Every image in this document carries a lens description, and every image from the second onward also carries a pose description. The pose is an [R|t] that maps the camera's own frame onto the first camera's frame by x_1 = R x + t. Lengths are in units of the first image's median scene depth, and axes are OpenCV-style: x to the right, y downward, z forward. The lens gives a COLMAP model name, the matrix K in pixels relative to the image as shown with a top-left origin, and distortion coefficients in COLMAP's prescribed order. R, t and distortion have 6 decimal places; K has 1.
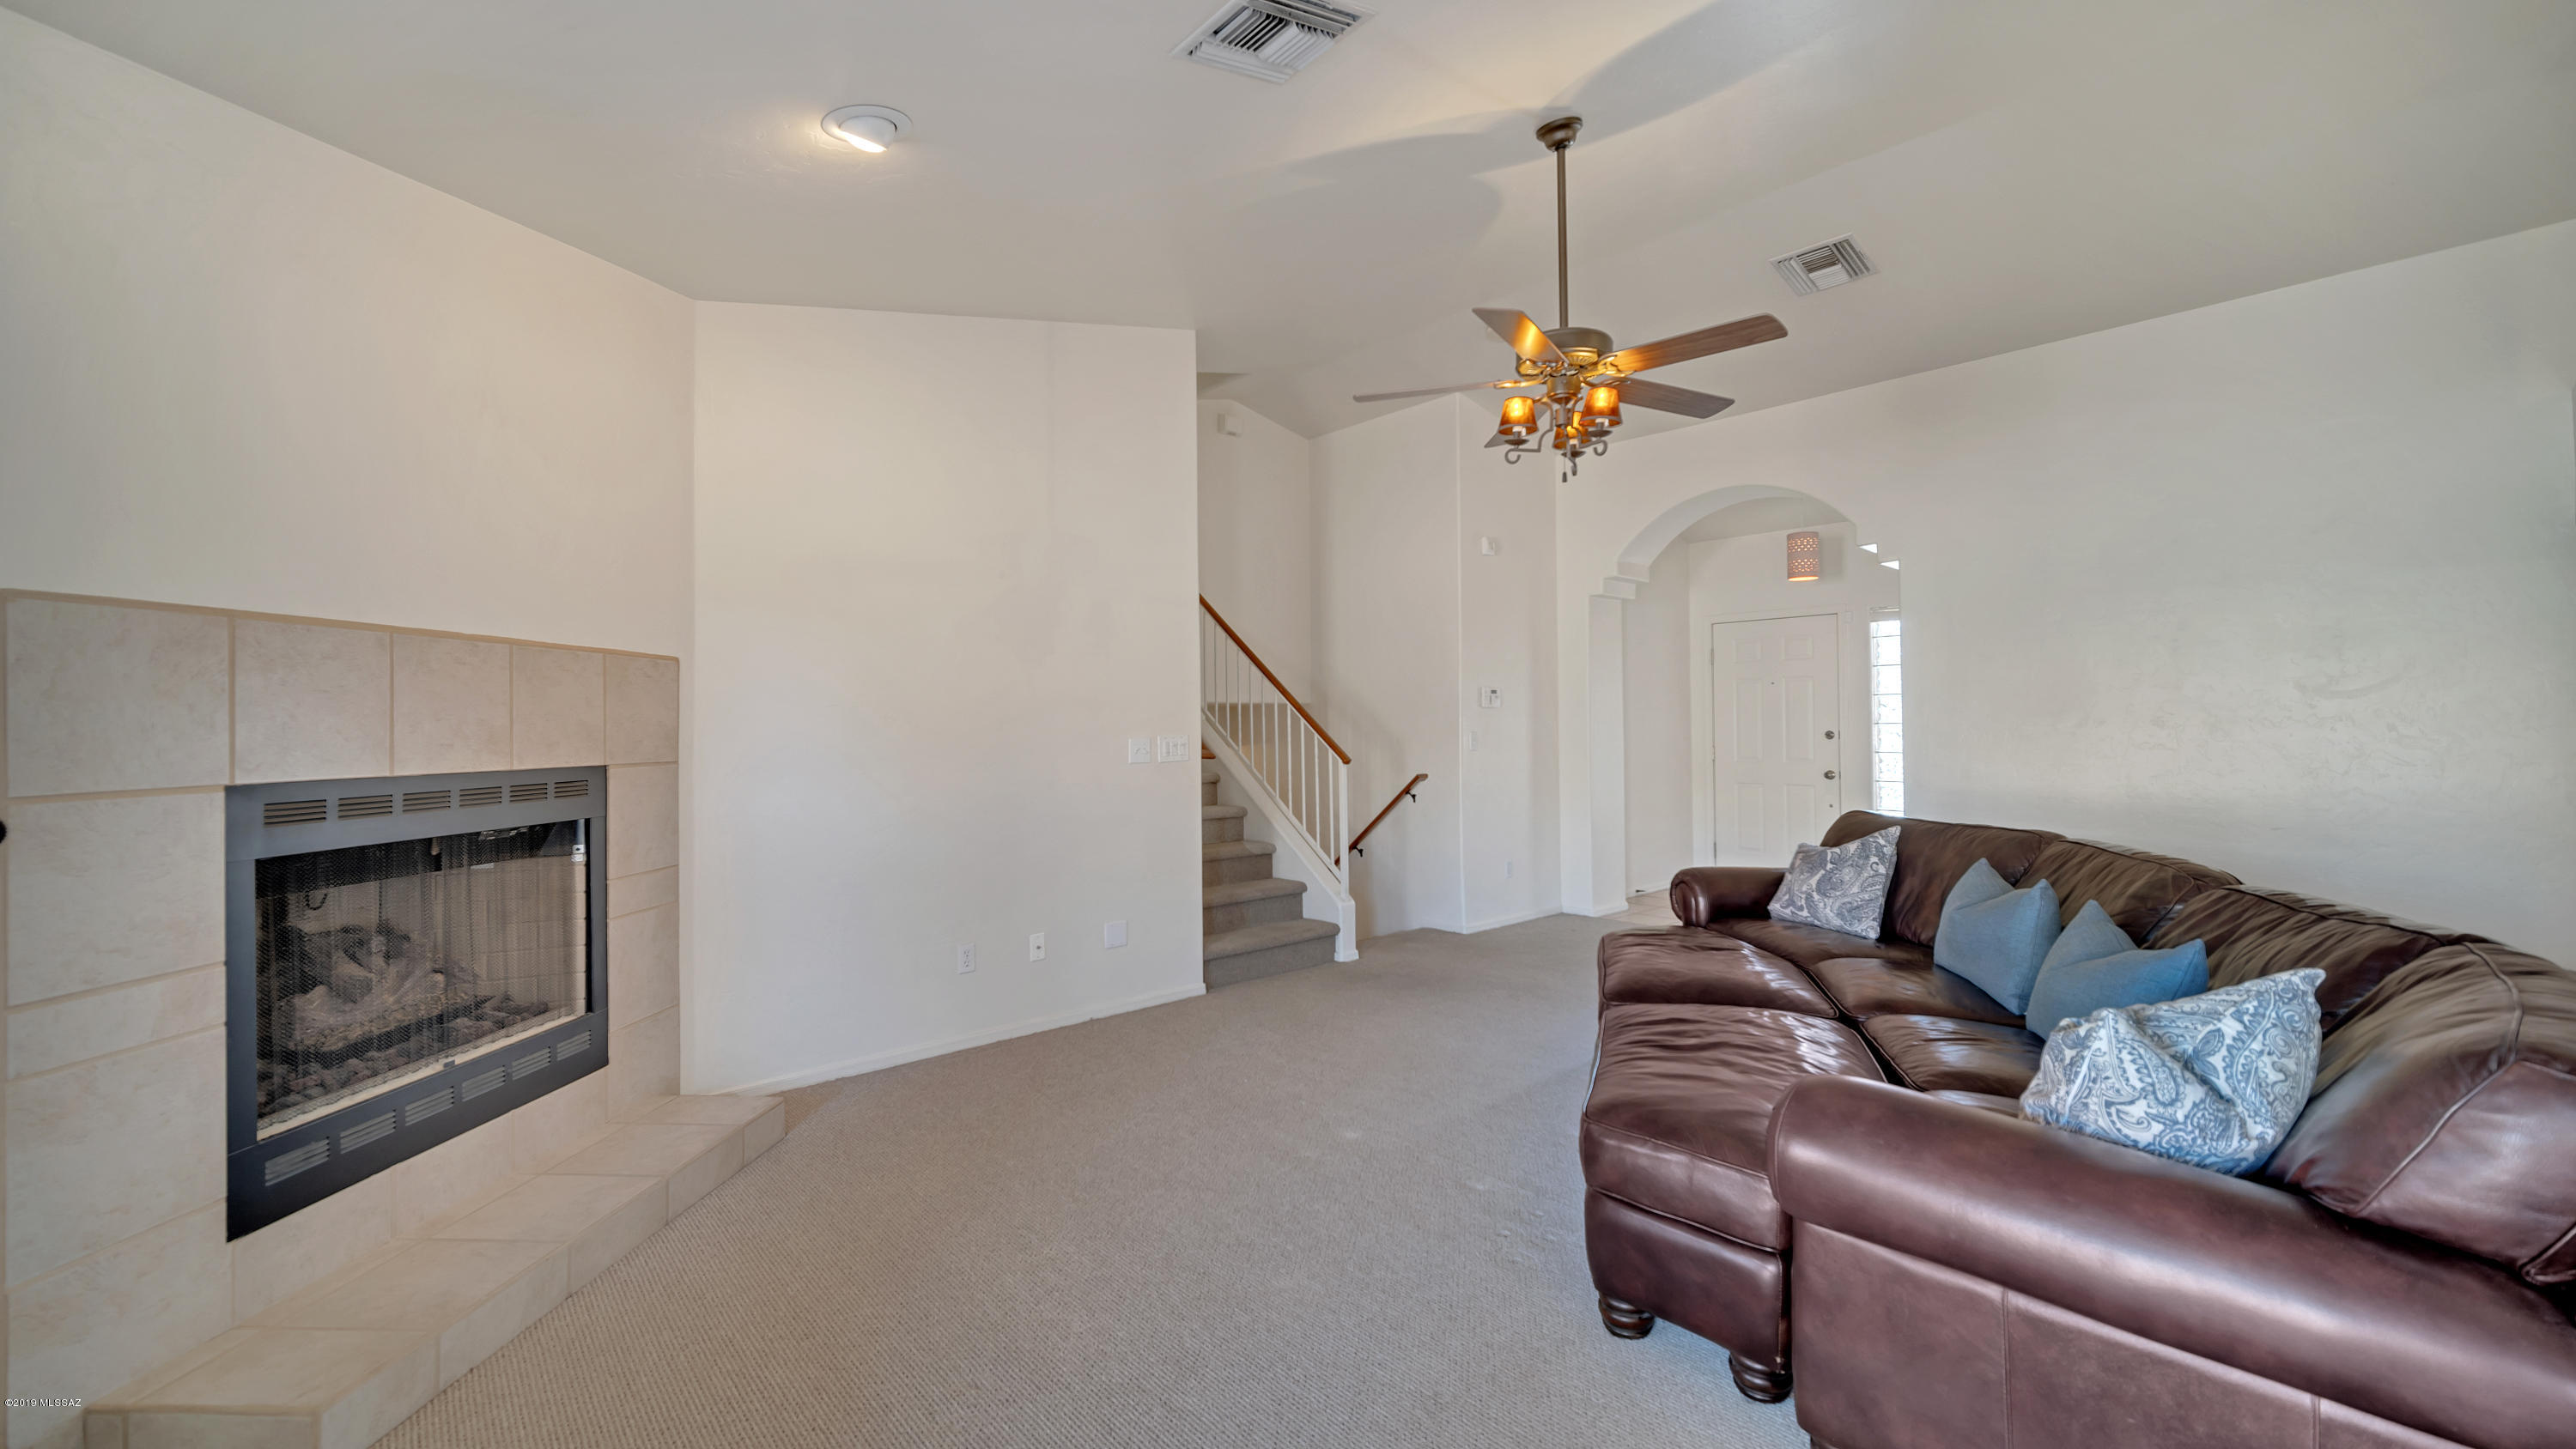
lens RADIAL K [[1042.6, 0, 1294.3], [0, 1042.6, 726.9], [0, 0, 1]] dist [-0.003232, -0.000269]
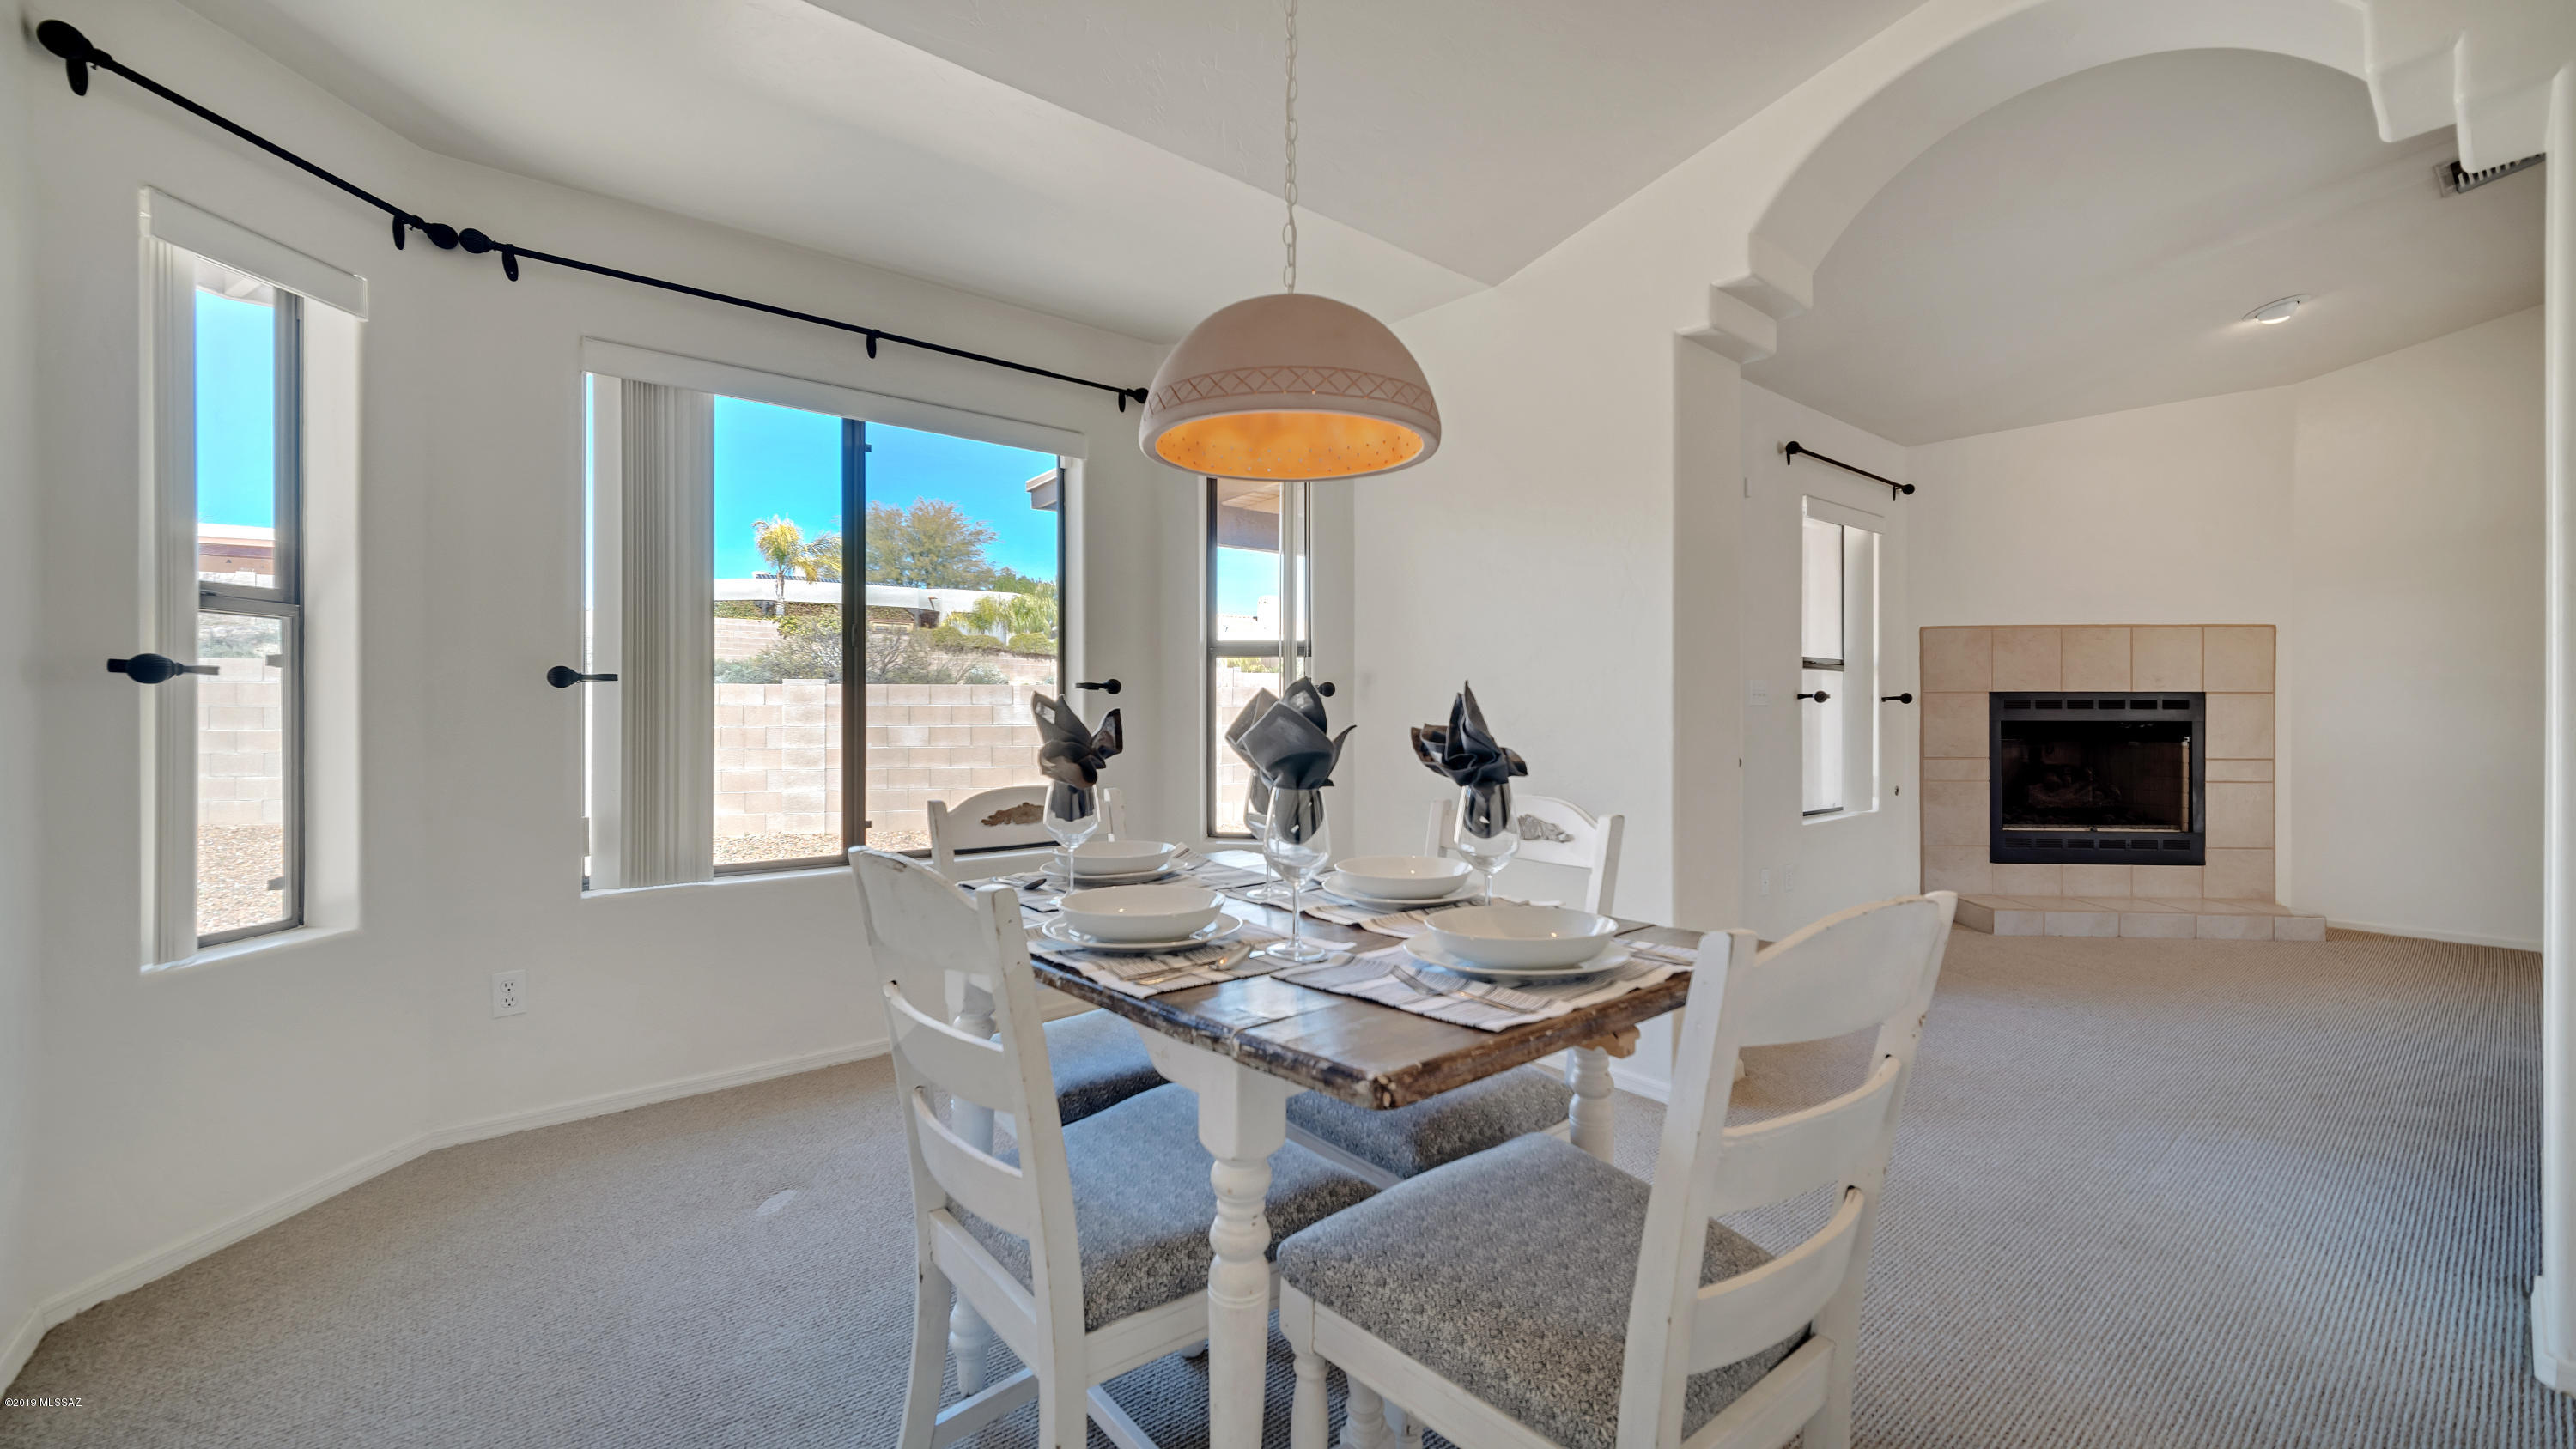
lens RADIAL K [[1042.6, 0, 1294.6], [0, 1042.6, 711.1], [0, 0, 1]] dist [-0.003232, -0.000269]
pose [[-0.022970, 0.010269, -0.999683, 1.123966], [0.002405, 0.999945, 0.010216, 0.048818], [0.999733, -0.002170, -0.022993, -0.480698]]
